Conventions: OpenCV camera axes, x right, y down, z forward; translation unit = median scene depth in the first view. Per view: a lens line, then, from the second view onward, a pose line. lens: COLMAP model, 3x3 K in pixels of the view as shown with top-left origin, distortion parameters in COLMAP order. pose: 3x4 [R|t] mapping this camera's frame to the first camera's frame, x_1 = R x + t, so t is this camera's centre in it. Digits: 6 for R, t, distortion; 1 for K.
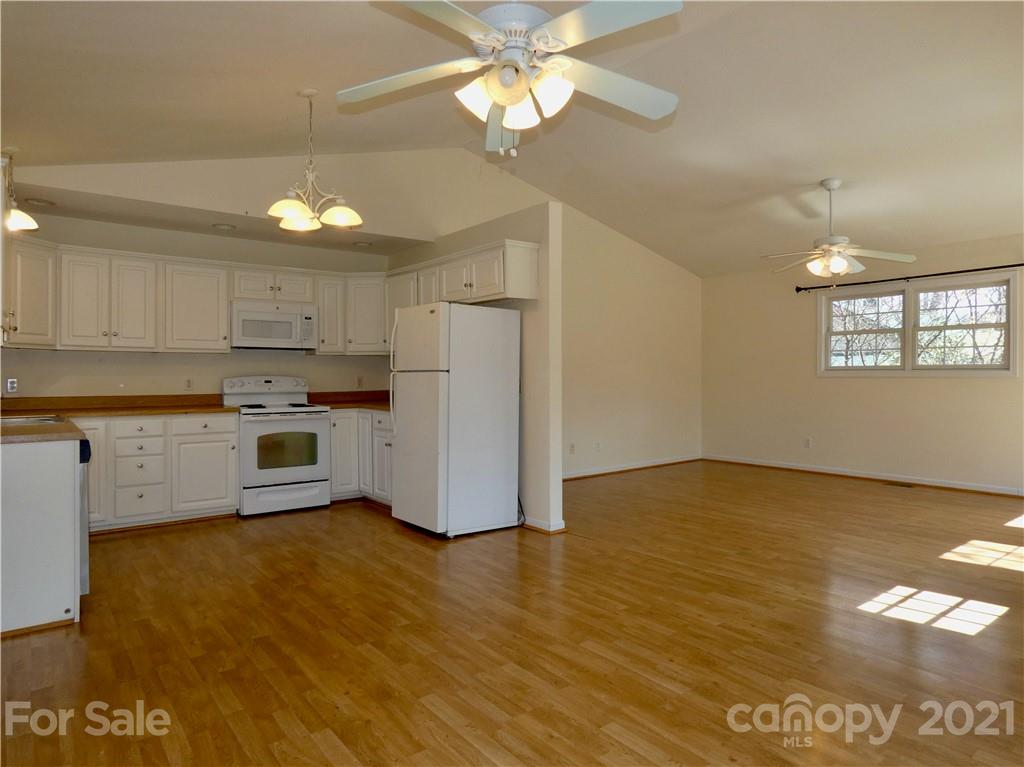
lens RADIAL K [[627.9, 0, 502.6], [0, 627.9, 386.1], [0, 0, 1]] dist [-0.005227, -0.000396]
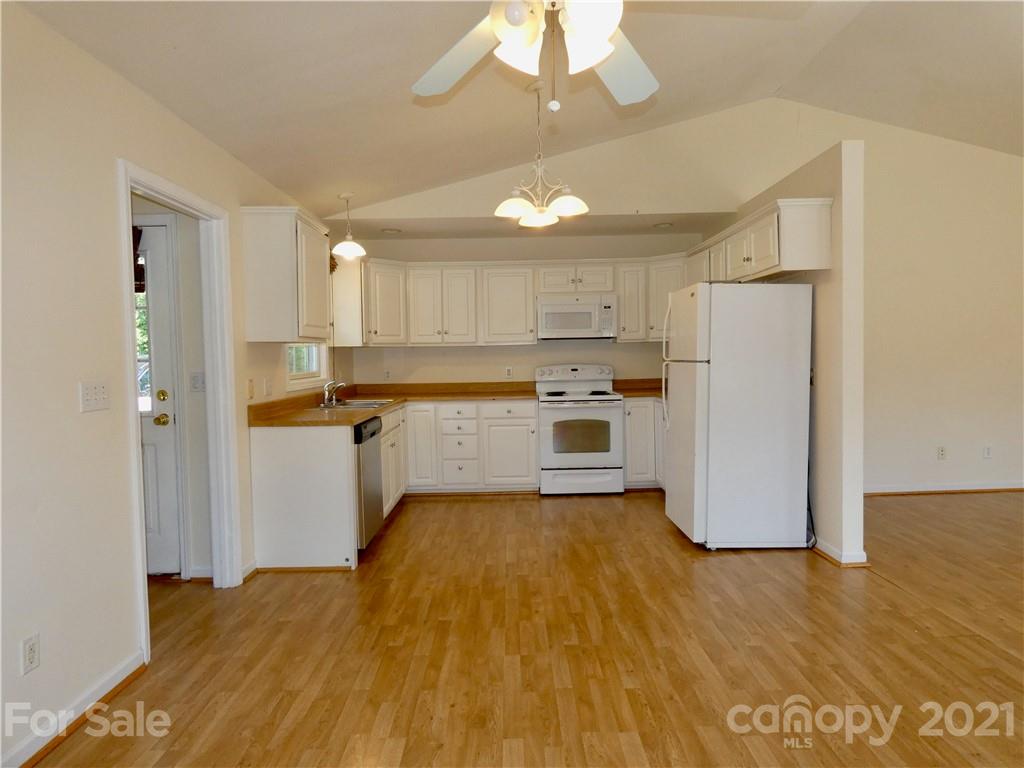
lens RADIAL K [[595.9, 0, 512.0], [0, 595.9, 384.0], [0, 0, 1]] dist [-0.045501, 0.028625]
pose [[0.798937, 0.012944, -0.601275, 0.182987], [0.007799, 0.999461, 0.031879, -0.020053], [0.601364, -0.030159, 0.798406, 0.165223]]
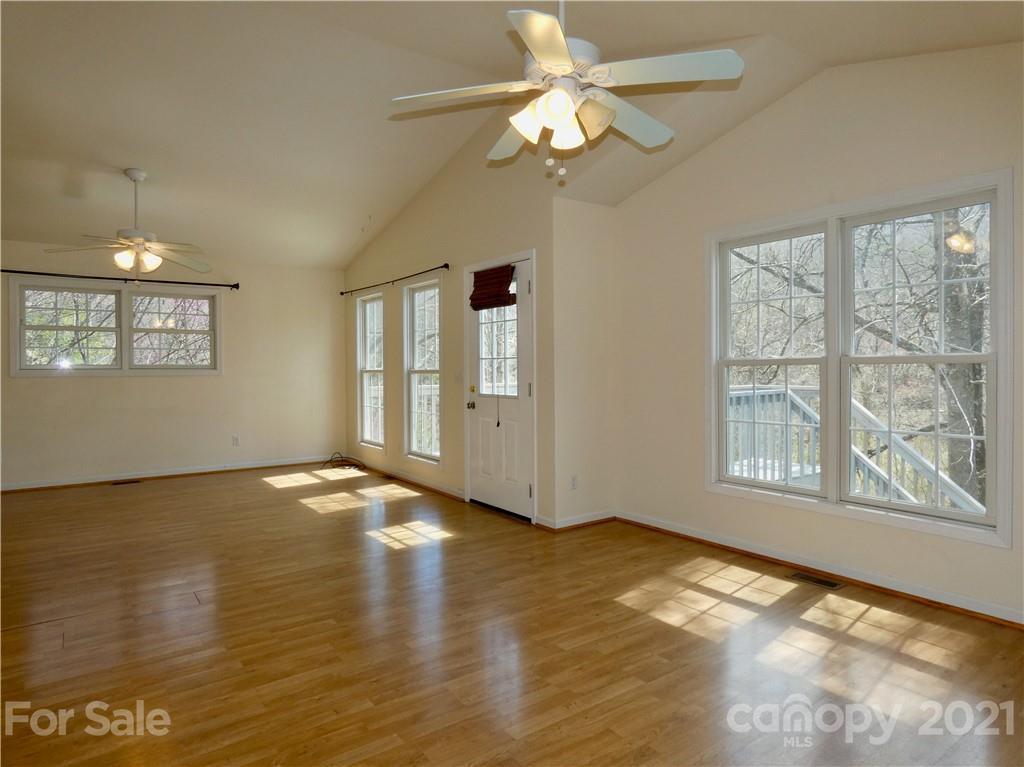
lens RADIAL K [[627.9, 0, 502.6], [0, 627.9, 386.1], [0, 0, 1]] dist [-0.005227, -0.000396]
pose [[0.023540, -0.022080, 0.999479, -0.485114], [0.020619, 0.999554, 0.021596, -0.009475], [-0.999510, 0.020100, 0.023985, 0.474306]]
